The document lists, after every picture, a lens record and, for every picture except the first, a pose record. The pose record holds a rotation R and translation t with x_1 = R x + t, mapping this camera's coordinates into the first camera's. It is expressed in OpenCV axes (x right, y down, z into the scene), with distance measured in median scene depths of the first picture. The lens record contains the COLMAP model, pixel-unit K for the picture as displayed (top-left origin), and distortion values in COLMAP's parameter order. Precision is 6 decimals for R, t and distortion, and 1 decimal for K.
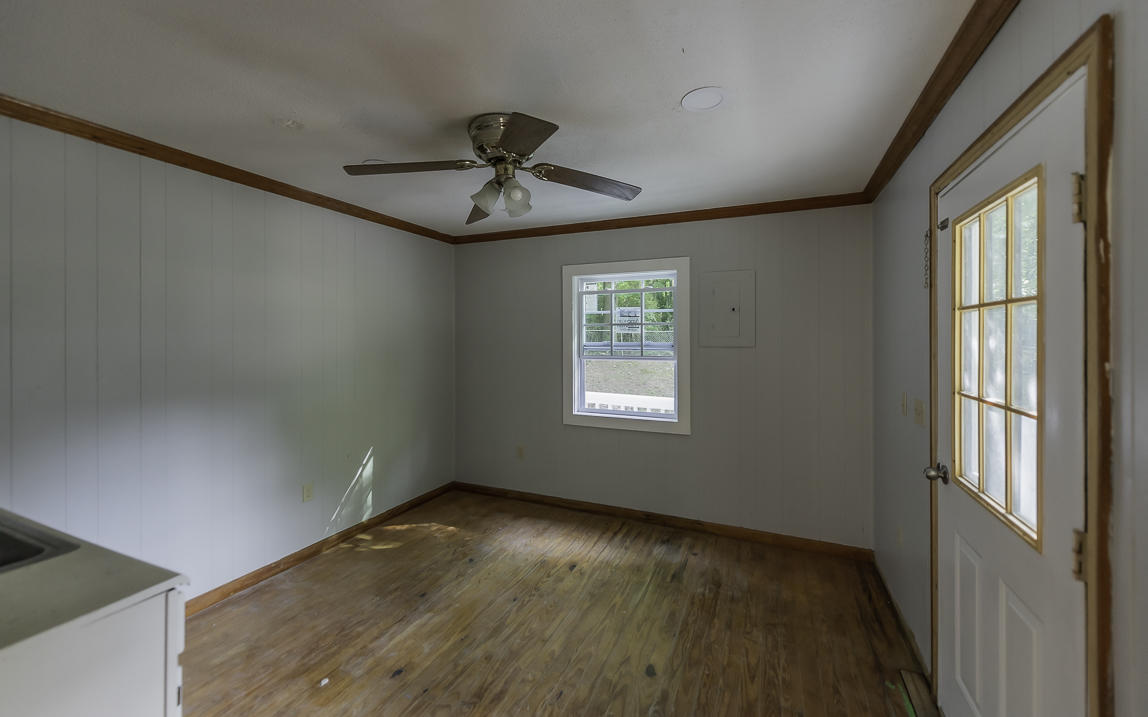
lens RADIAL K [[445.7, 0, 587.7], [0, 445.7, 334.7], [0, 0, 1]] dist [0.001632, 0.000026]
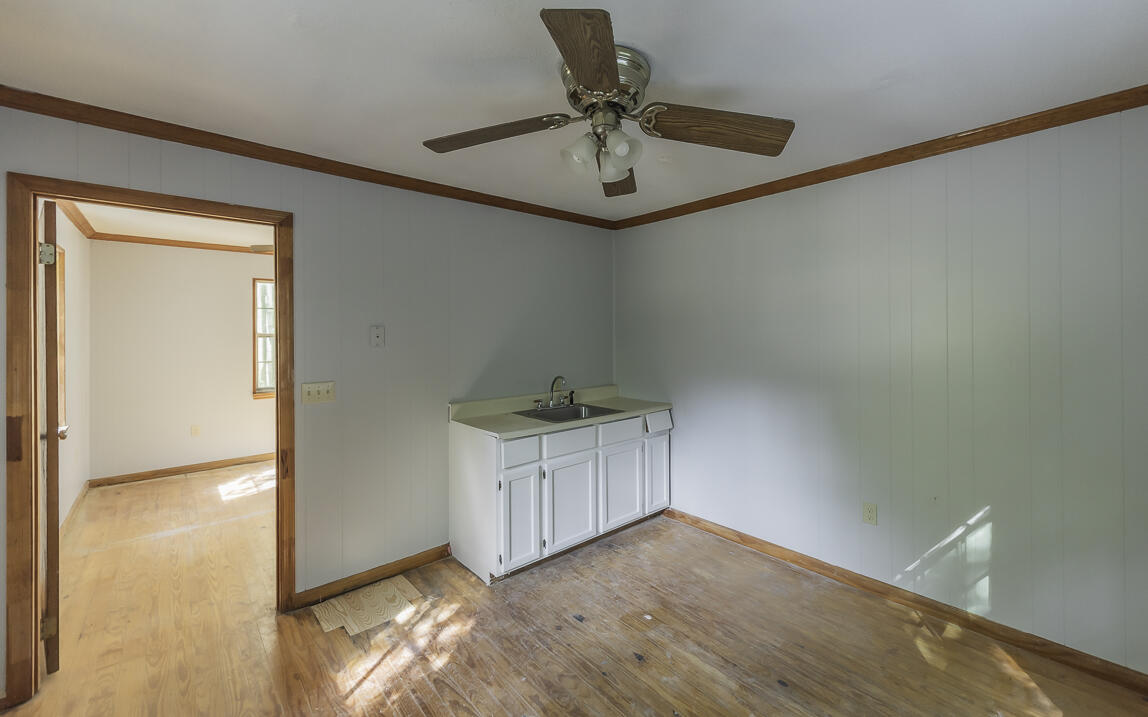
lens RADIAL K [[445.7, 0, 587.7], [0, 445.7, 334.7], [0, 0, 1]] dist [0.001632, 0.000026]
pose [[-0.419667, 0.010455, -0.907618, 0.422641], [0.010612, 0.999922, 0.006612, 0.001597], [0.907616, -0.006856, -0.419746, 1.014367]]
